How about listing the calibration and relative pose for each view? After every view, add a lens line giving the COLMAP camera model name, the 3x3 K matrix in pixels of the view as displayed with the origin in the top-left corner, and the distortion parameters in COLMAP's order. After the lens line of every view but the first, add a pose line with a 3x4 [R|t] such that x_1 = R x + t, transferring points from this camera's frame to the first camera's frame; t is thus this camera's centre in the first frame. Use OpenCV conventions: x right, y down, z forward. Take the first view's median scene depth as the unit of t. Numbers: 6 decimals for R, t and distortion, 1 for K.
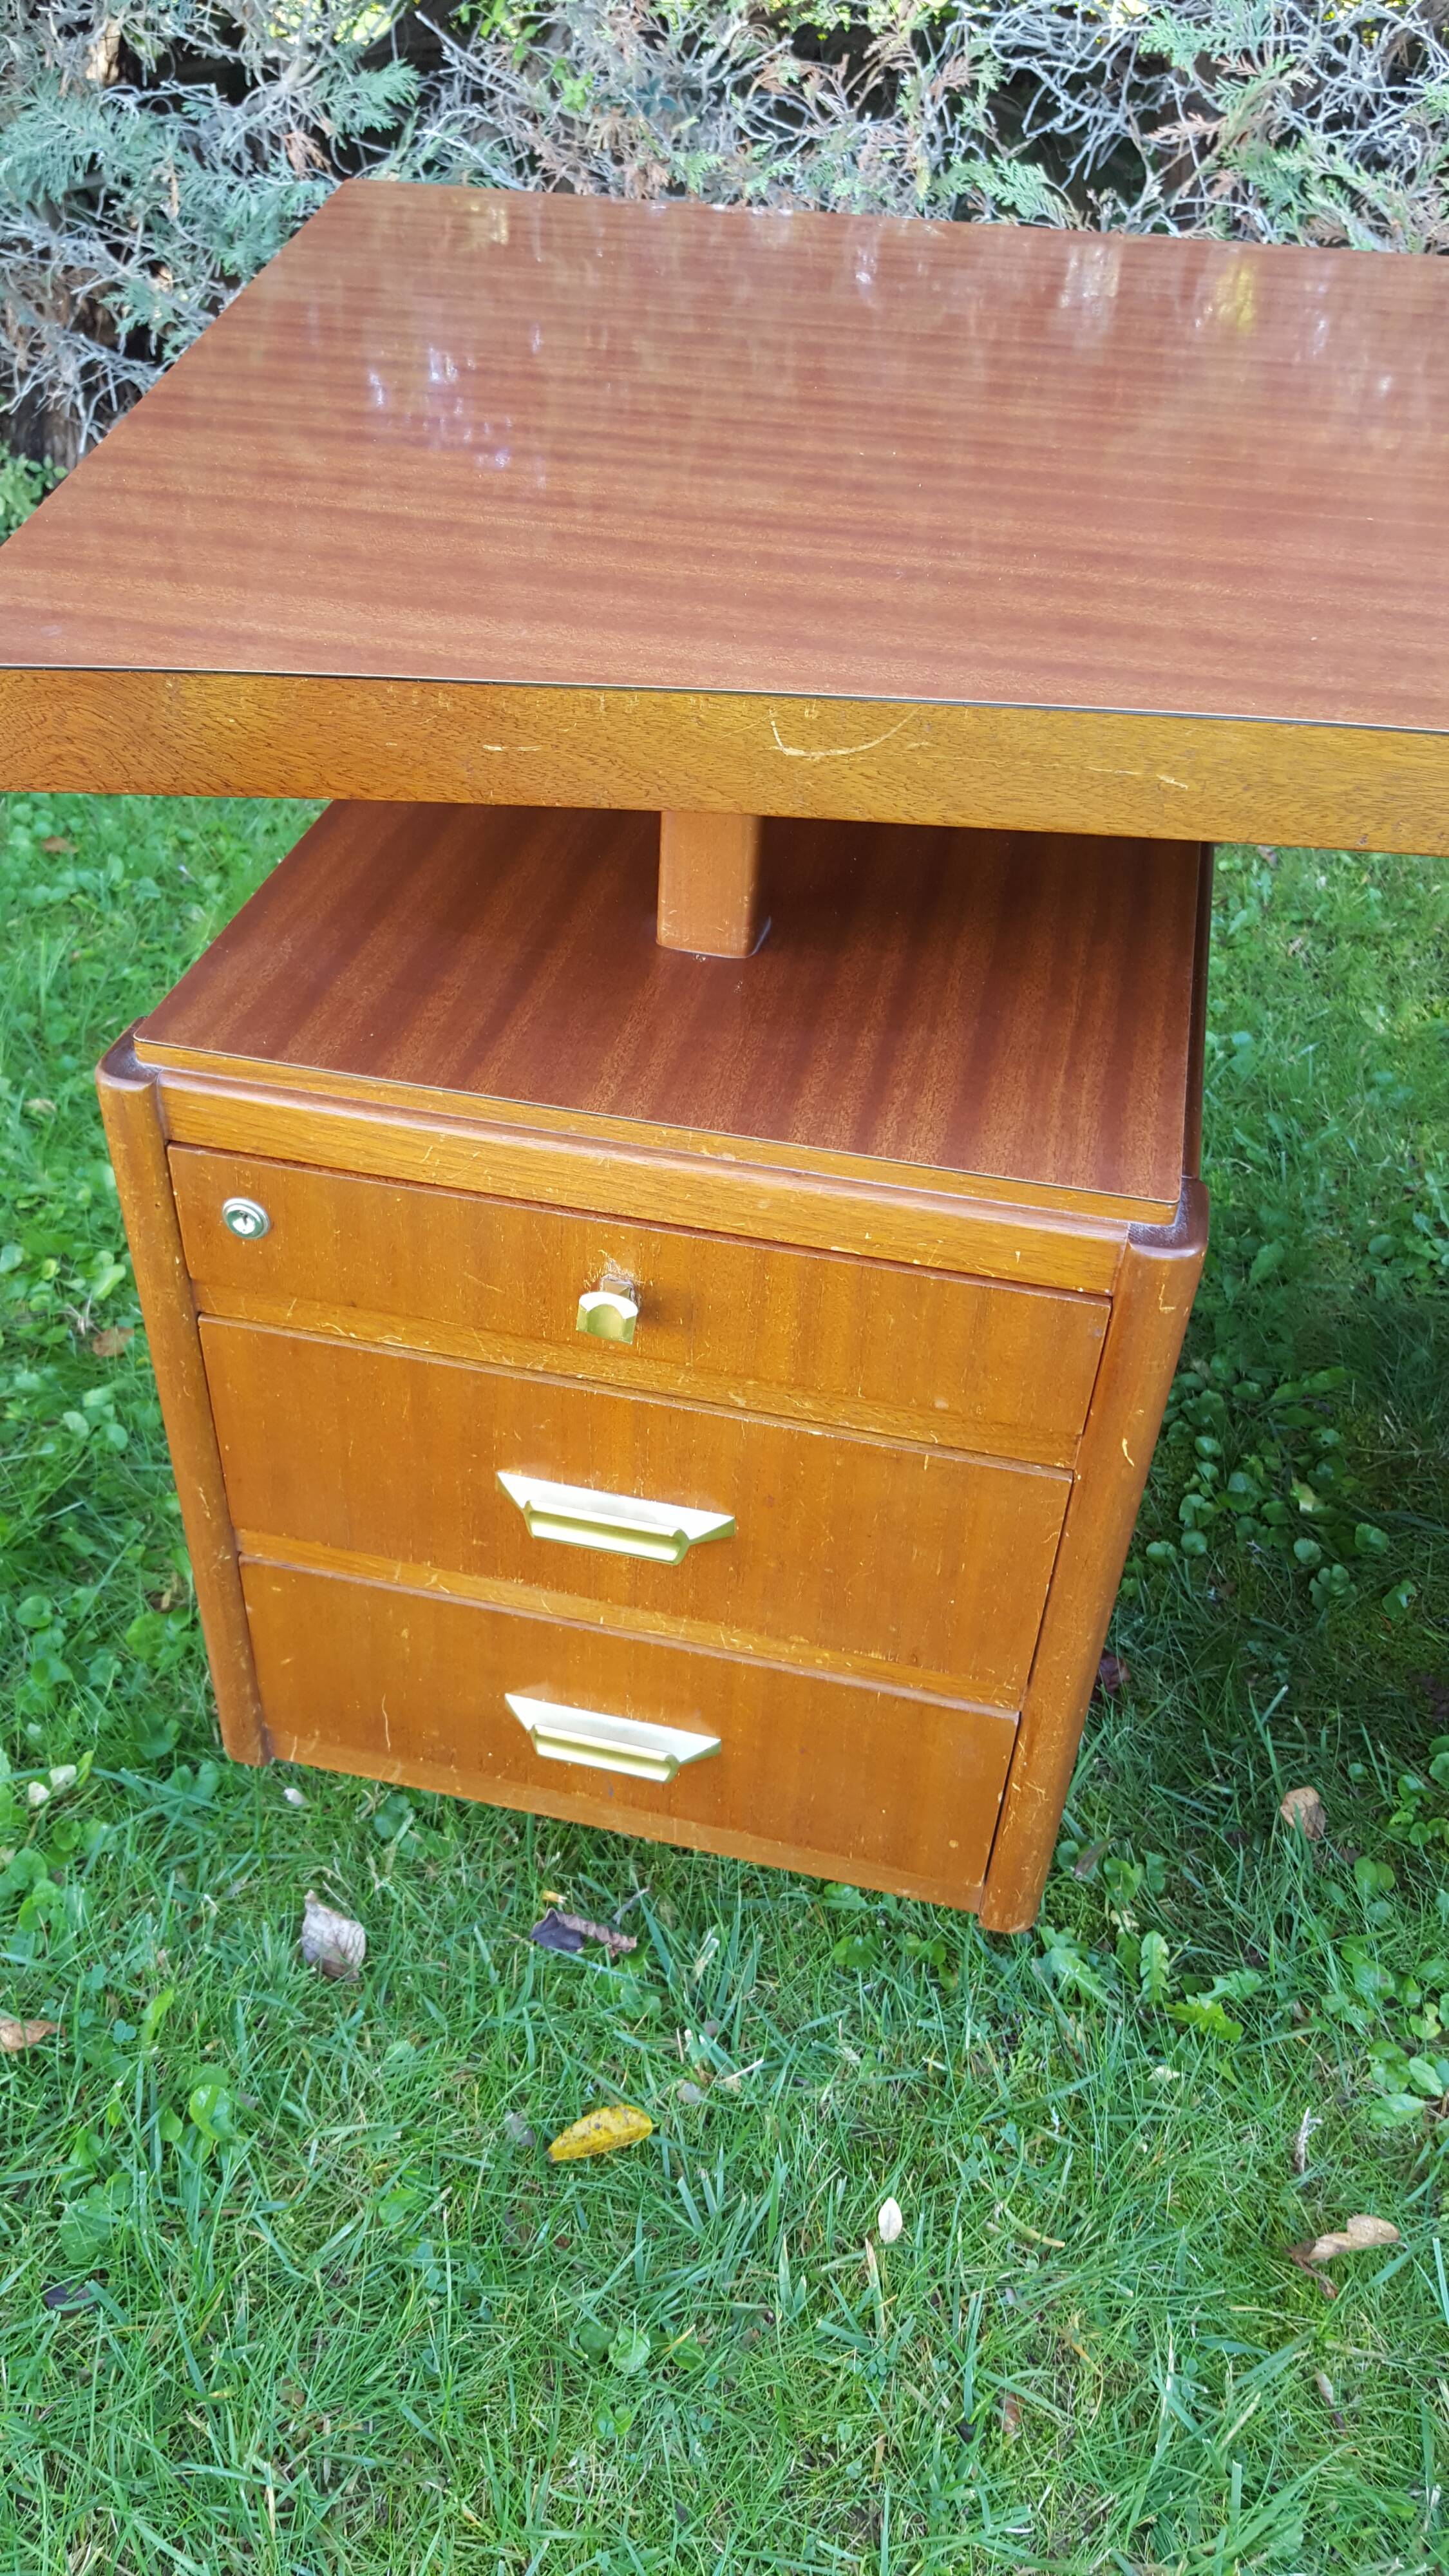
lens RADIAL K [[1915.0, 0, 648.0], [0, 1915.0, 1280.9], [0, 0, 1]] dist [0.076286, -0.125401]
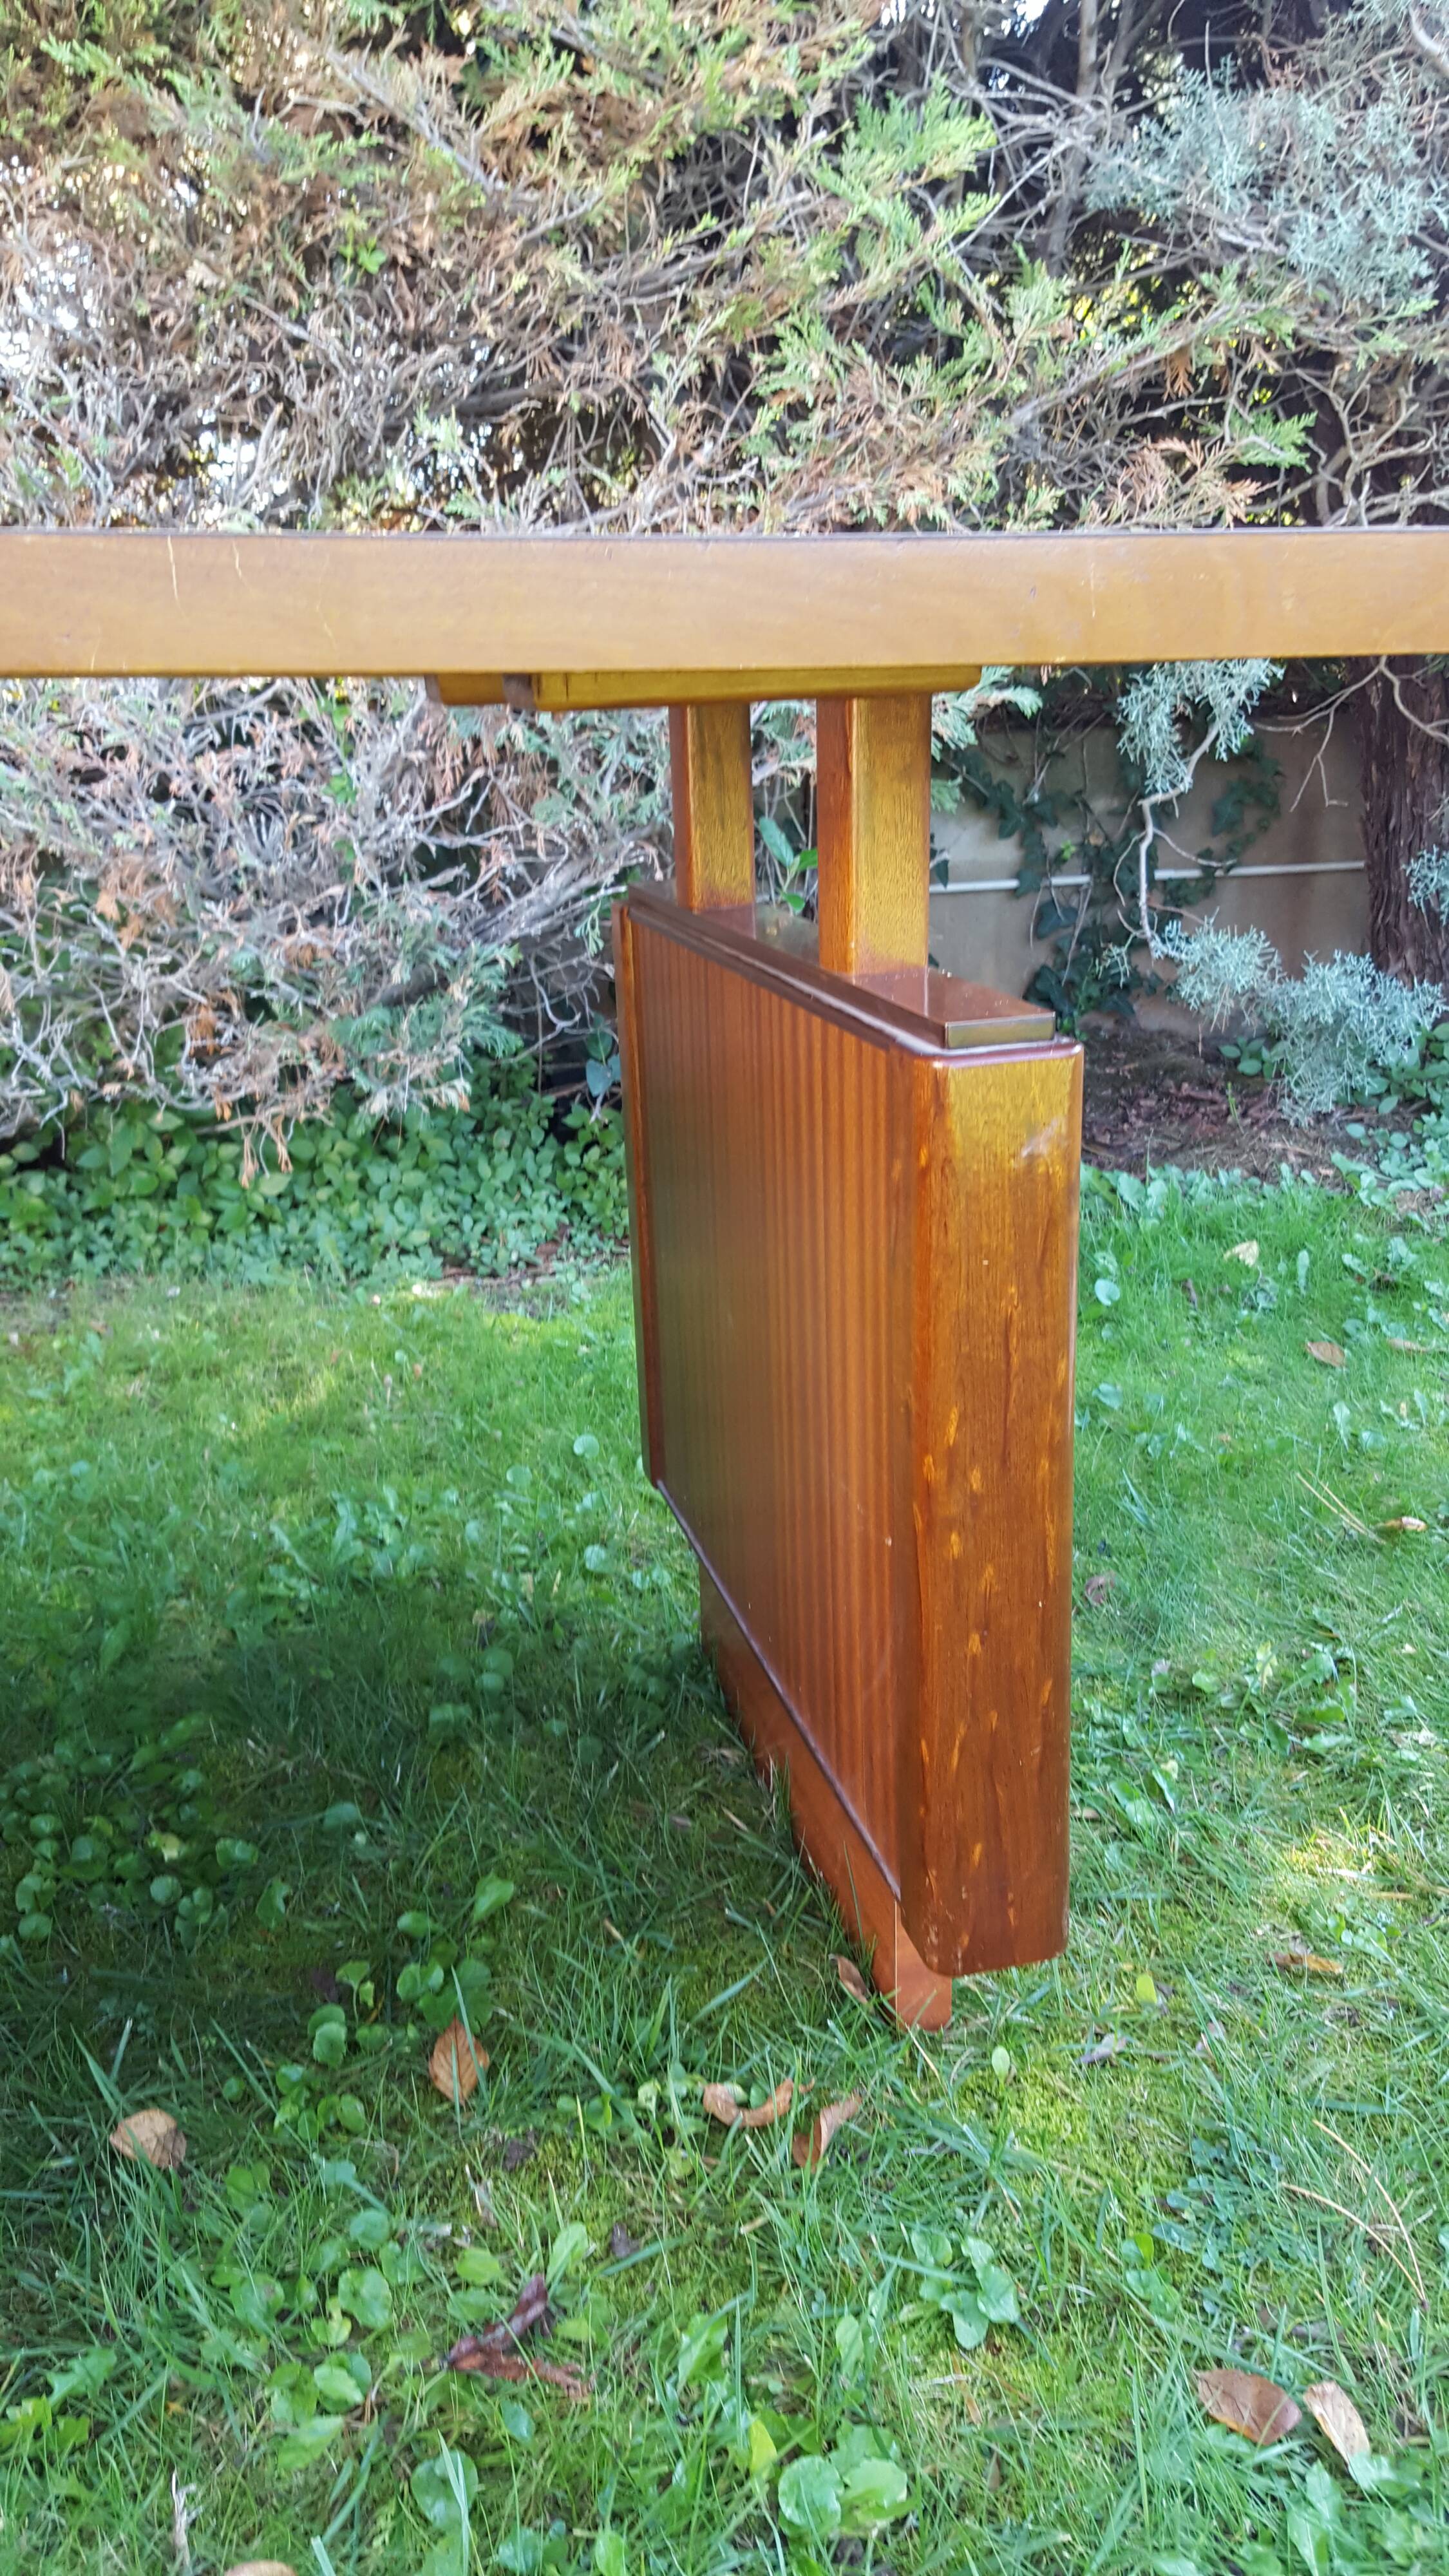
lens RADIAL K [[1915.0, 0, 700.5], [0, 1915.0, 1278.1], [0, 0, 1]] dist [0.076286, -0.125401]
pose [[0.860955, -0.176488, 0.477084, 0.237474], [0.340416, 0.896814, -0.282562, 0.287213], [-0.377987, 0.405680, 0.832196, 0.097390]]
